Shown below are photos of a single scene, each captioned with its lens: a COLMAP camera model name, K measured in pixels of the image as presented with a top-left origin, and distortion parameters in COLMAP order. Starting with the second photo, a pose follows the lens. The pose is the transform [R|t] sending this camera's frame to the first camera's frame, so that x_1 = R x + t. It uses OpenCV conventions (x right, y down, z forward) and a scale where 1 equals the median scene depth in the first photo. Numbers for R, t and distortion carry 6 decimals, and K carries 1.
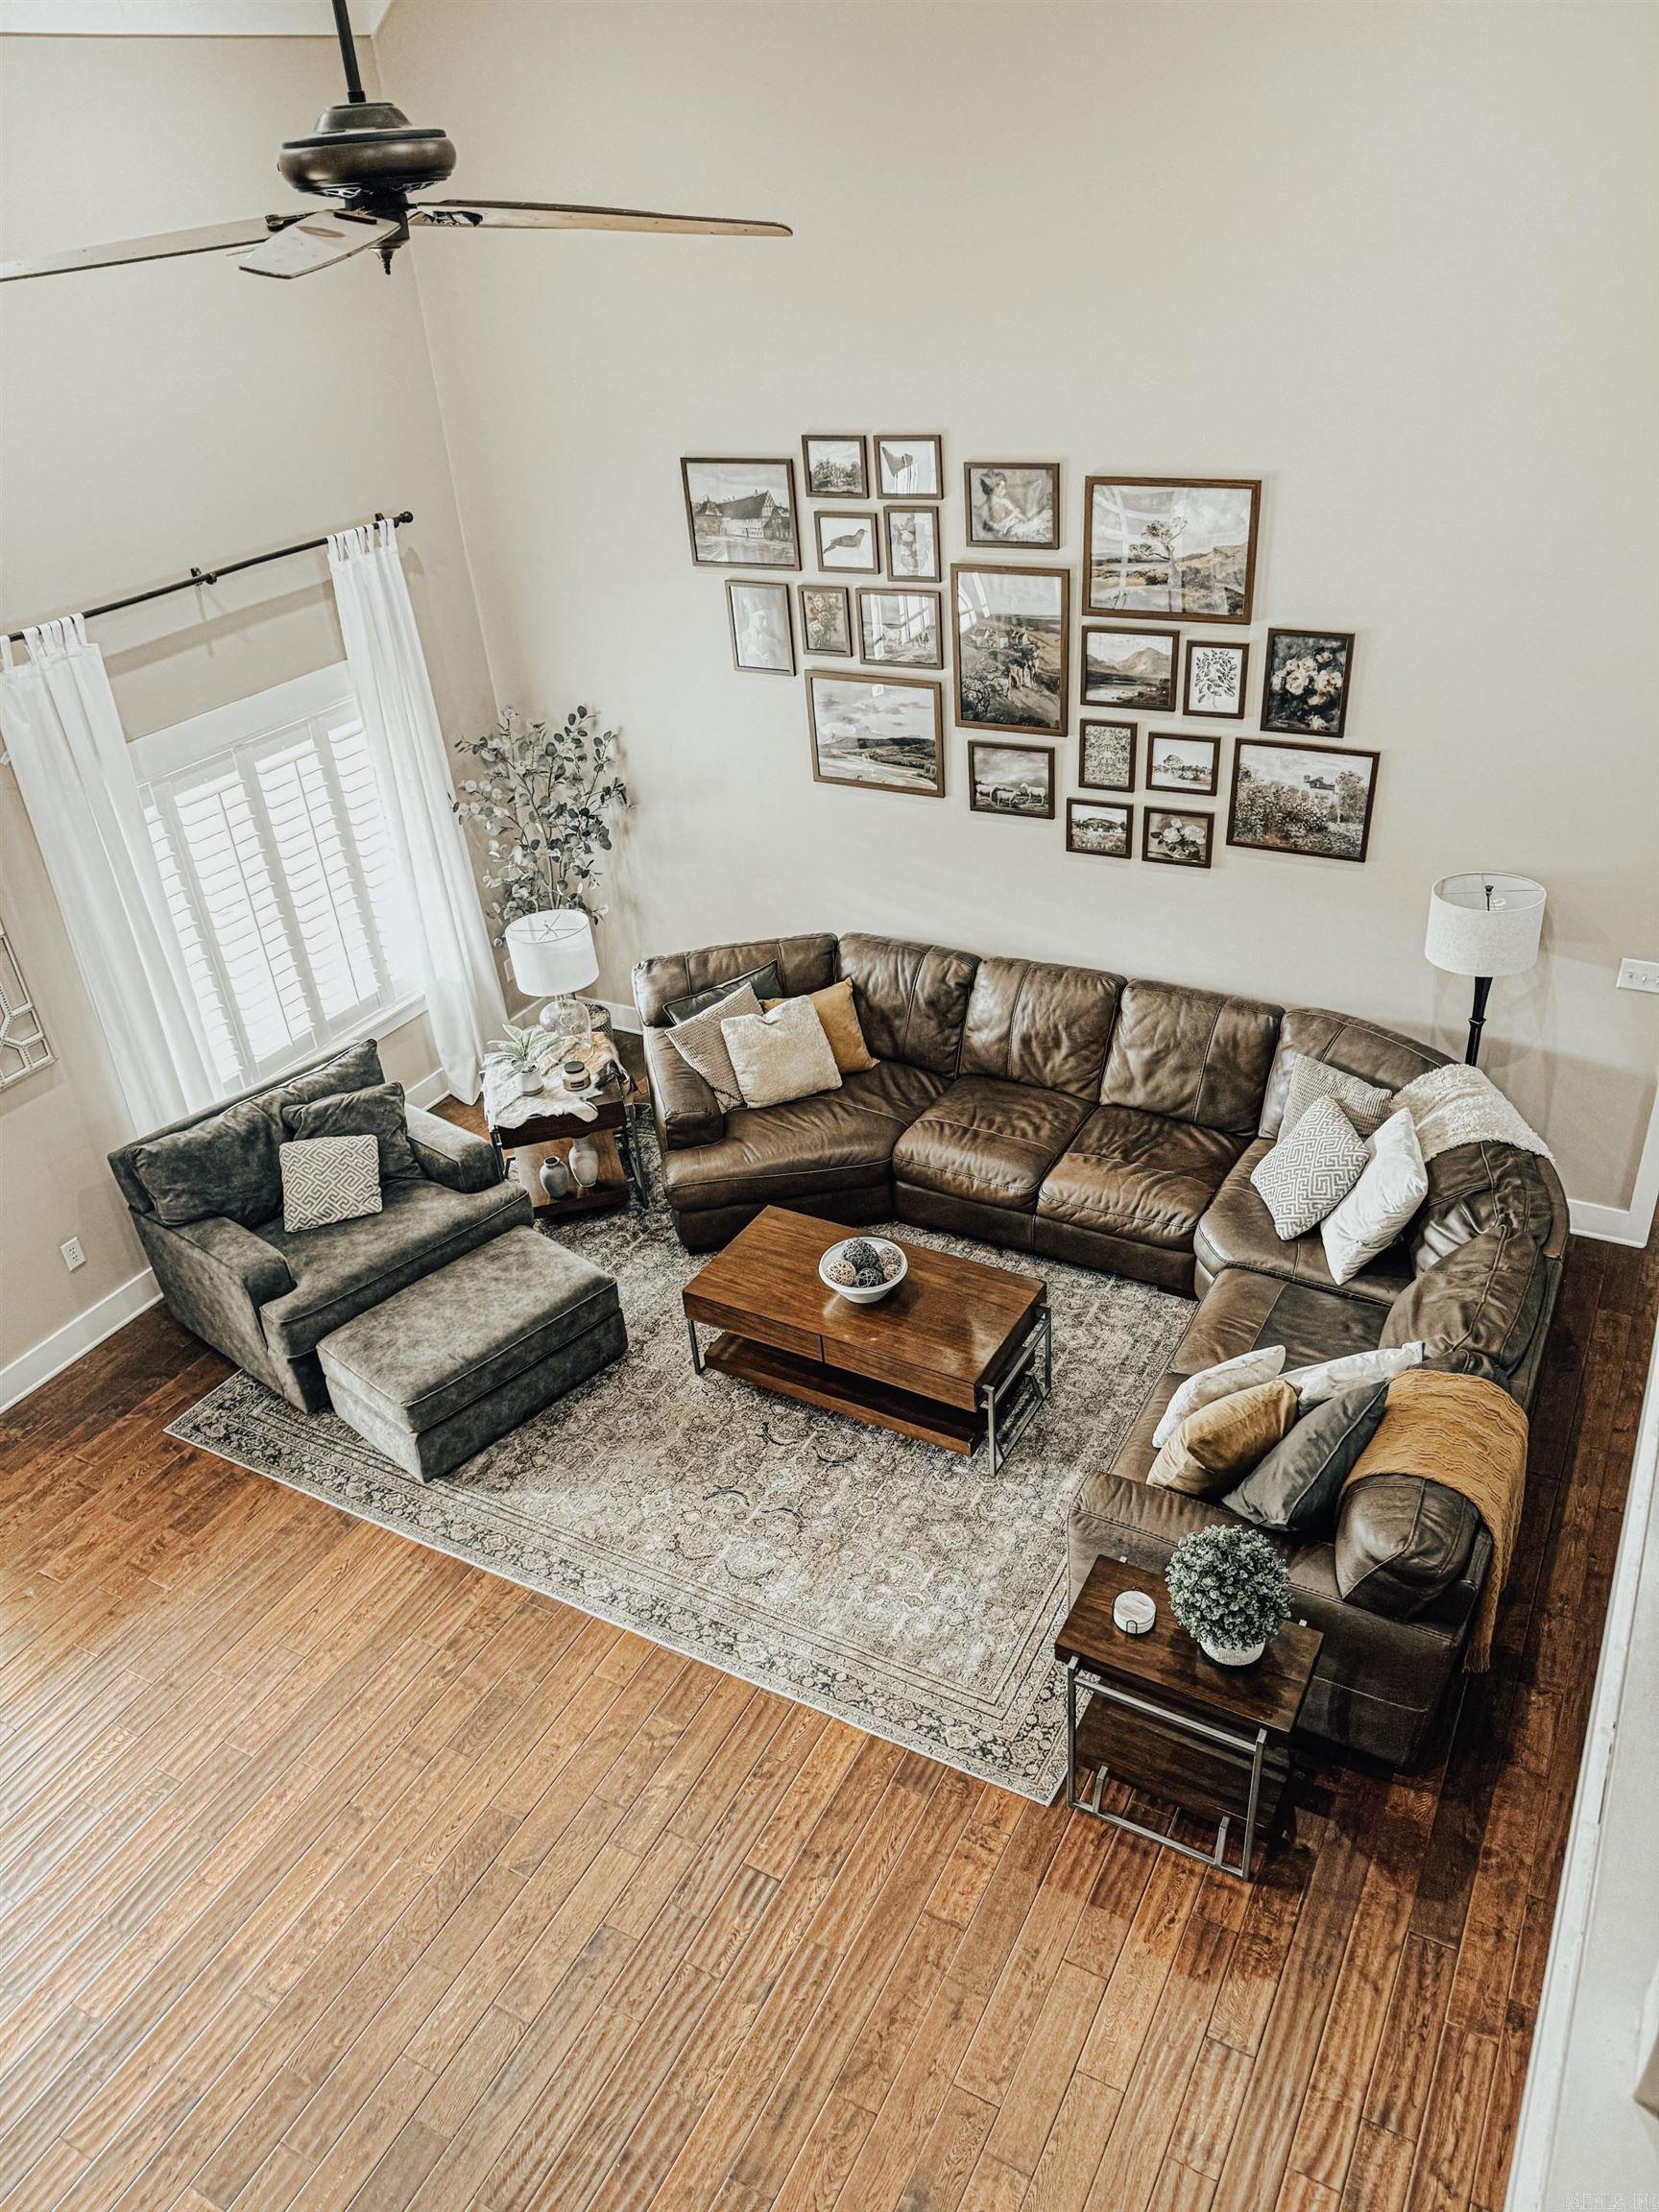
lens RADIAL K [[1561.8, 0, 829.5], [0, 1561.8, 1106.0], [0, 0, 1]] dist [-0.025095, 0.001355]
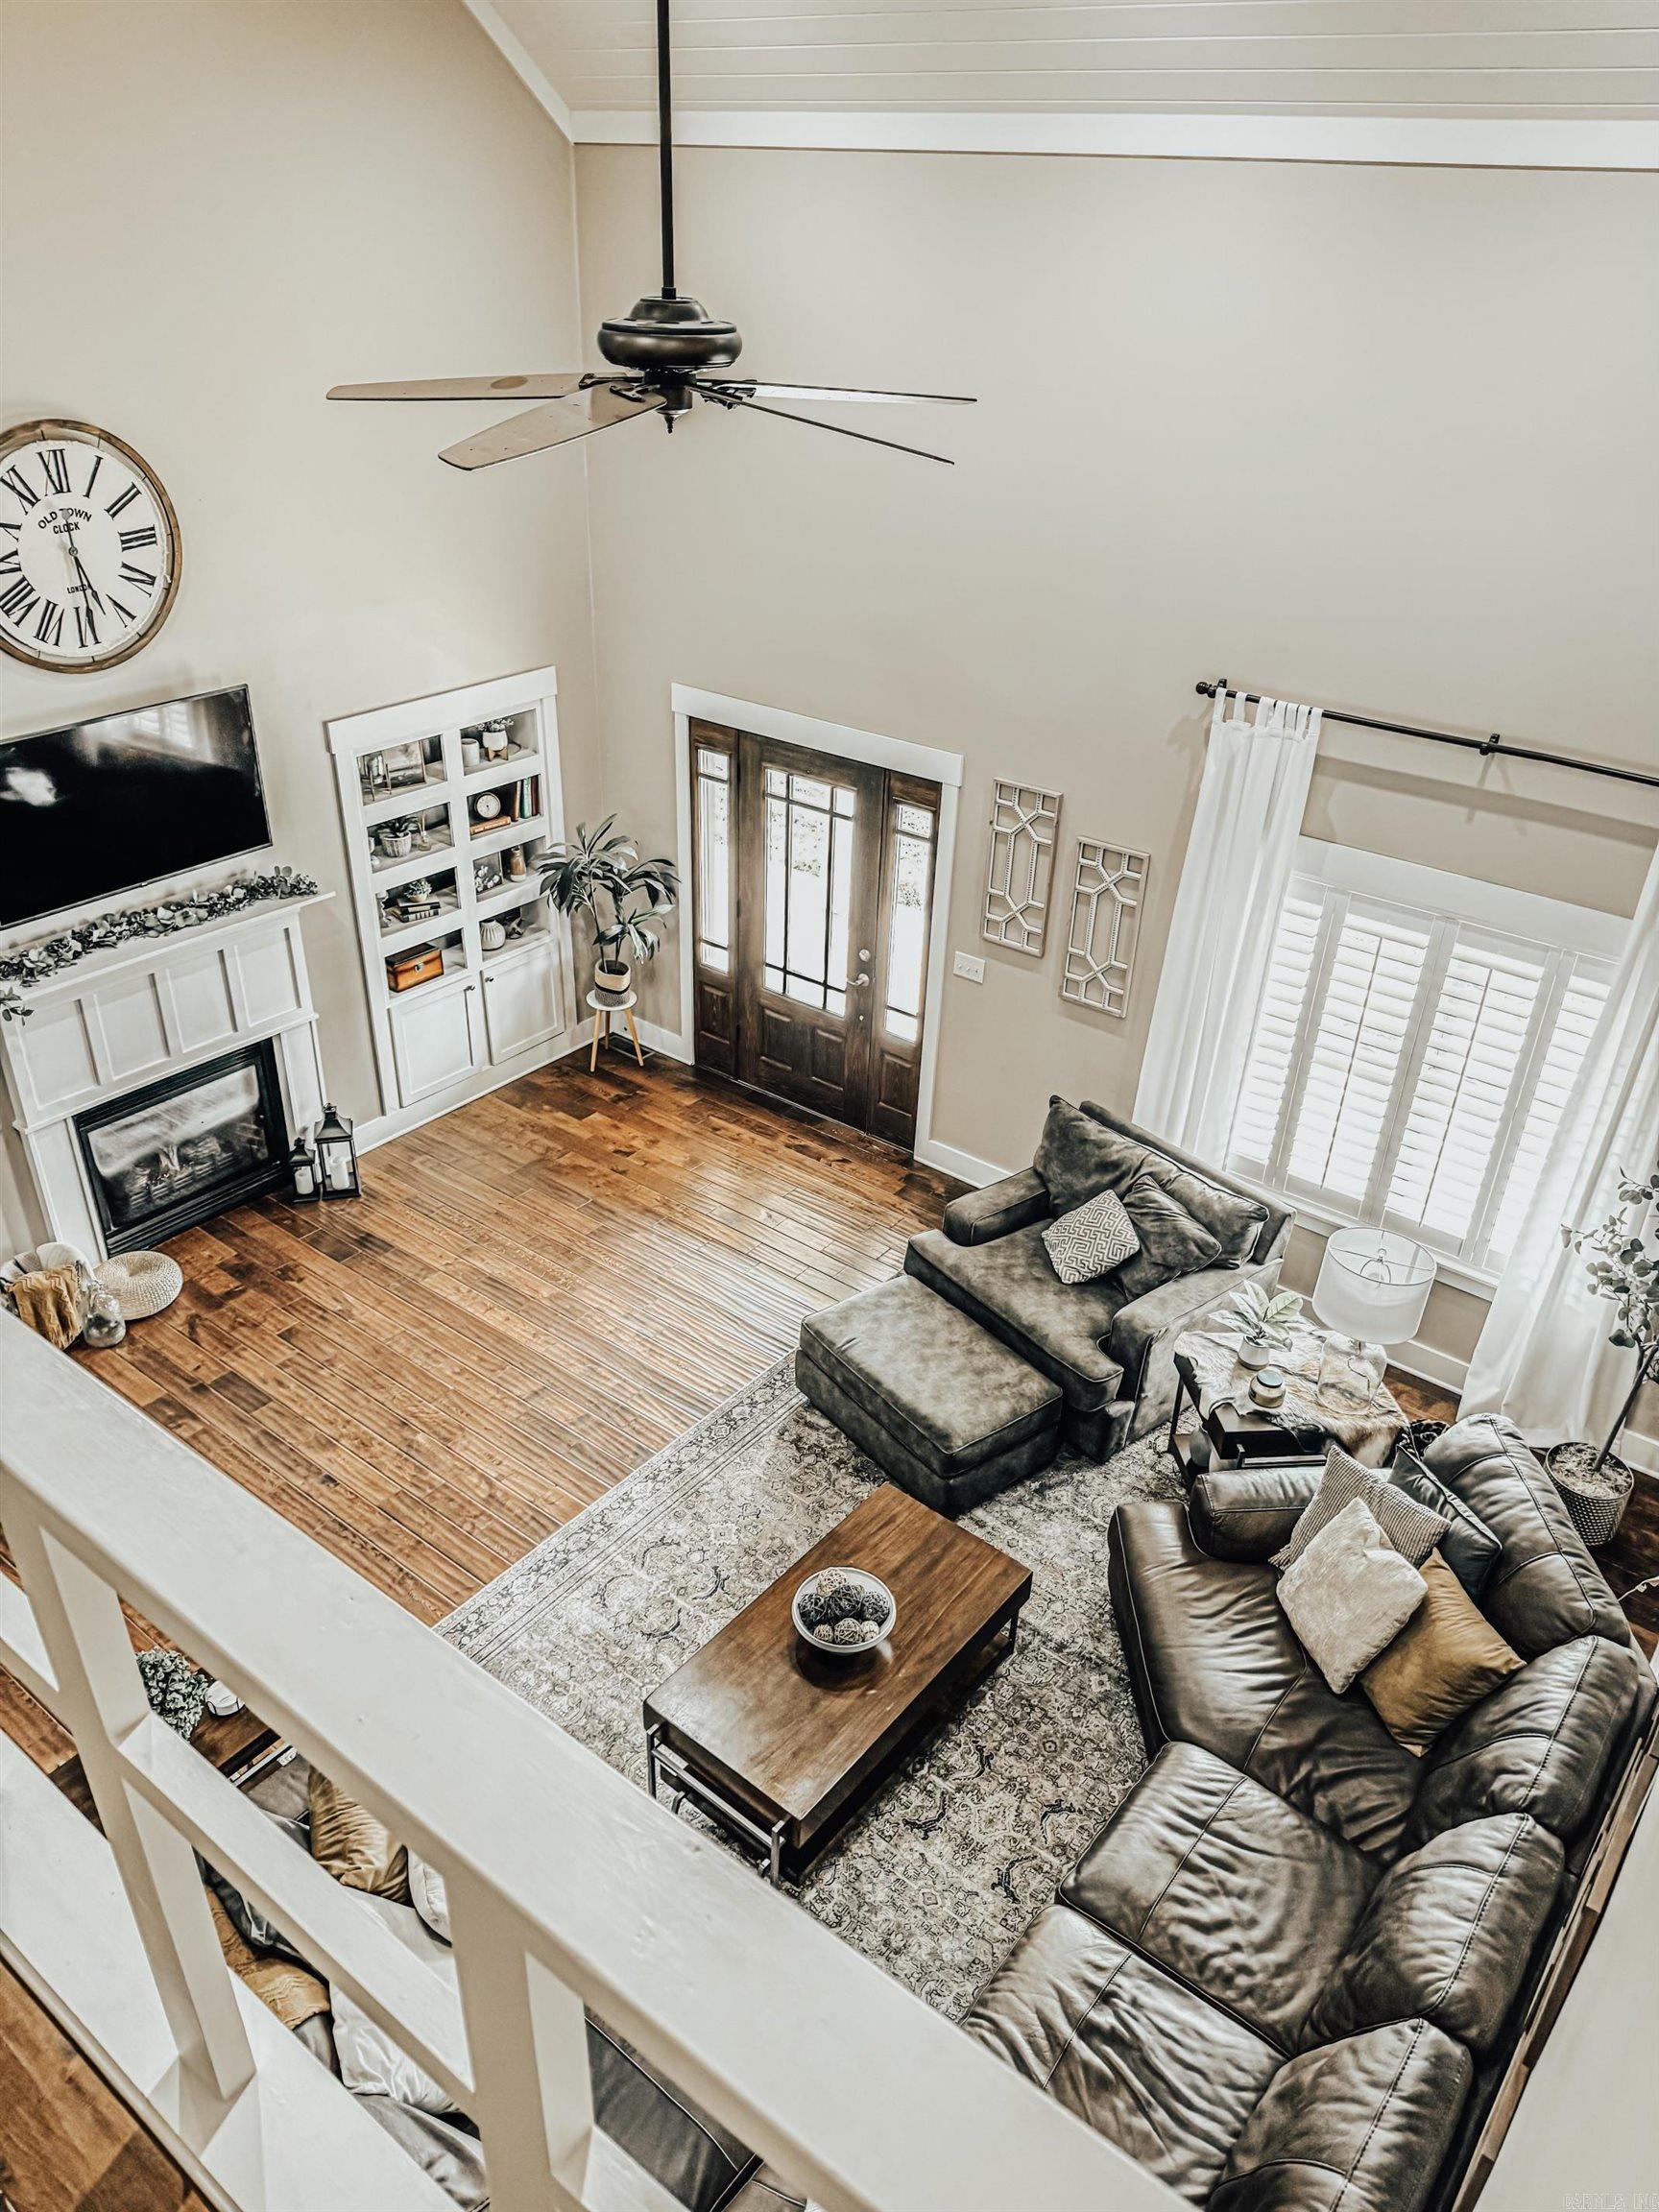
lens RADIAL K [[1547.1, 0, 828.3], [0, 1547.1, 1054.1], [0, 0, 1]] dist [0.000758, -0.000973]
pose [[-0.164047, 0.517655, -0.839715, 0.568914], [-0.531139, 0.670968, 0.517391, -0.526935], [0.831252, 0.530882, 0.164877, 0.675819]]
